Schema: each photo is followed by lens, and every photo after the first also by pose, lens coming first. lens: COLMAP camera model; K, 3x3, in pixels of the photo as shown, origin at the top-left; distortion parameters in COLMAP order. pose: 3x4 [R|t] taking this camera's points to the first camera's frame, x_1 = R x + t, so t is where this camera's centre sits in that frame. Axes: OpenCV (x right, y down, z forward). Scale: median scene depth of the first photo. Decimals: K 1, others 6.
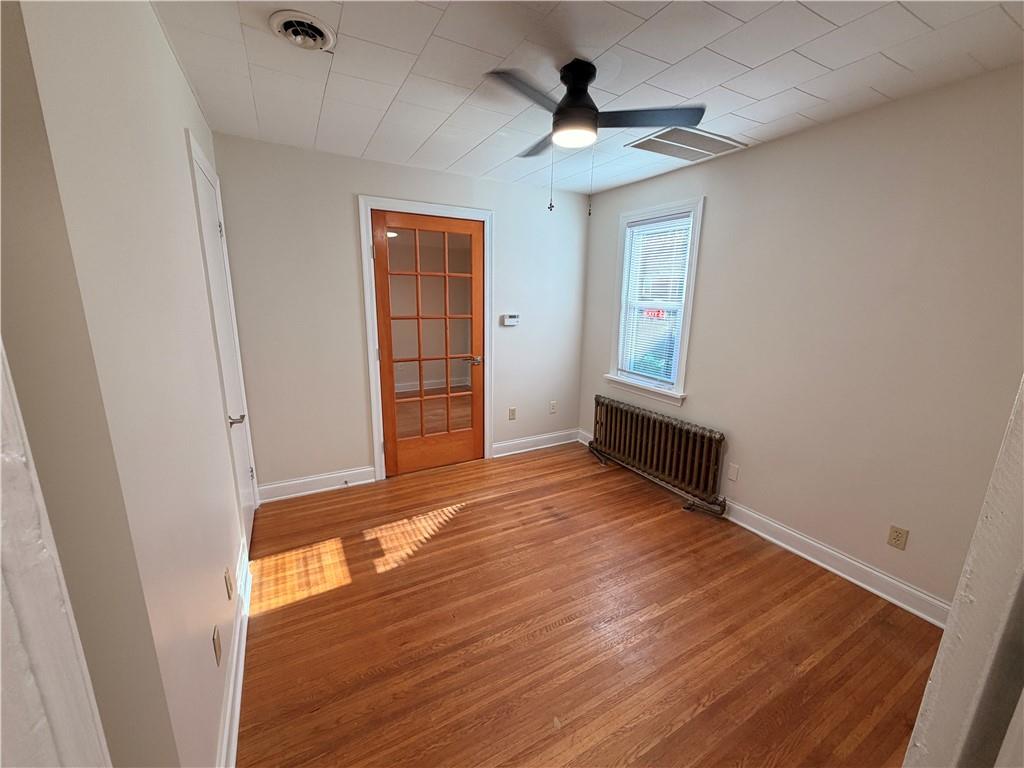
lens RADIAL K [[407.9, 0, 509.6], [0, 407.9, 384.2], [0, 0, 1]] dist [-0.001205, 0.000794]
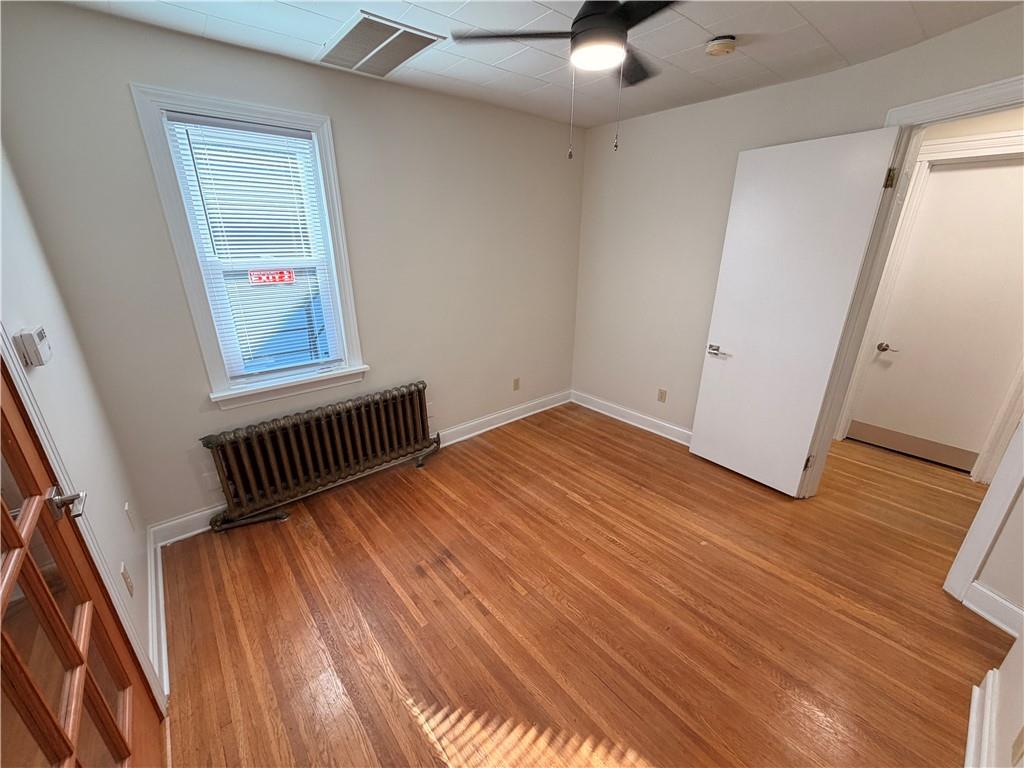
lens RADIAL K [[407.9, 0, 509.6], [0, 407.9, 384.2], [0, 0, 1]] dist [-0.001205, 0.000794]
pose [[-0.197430, -0.346165, 0.917165, -0.488839], [0.211264, 0.898572, 0.384625, -0.228883], [-0.957282, 0.269700, -0.104273, 0.893372]]
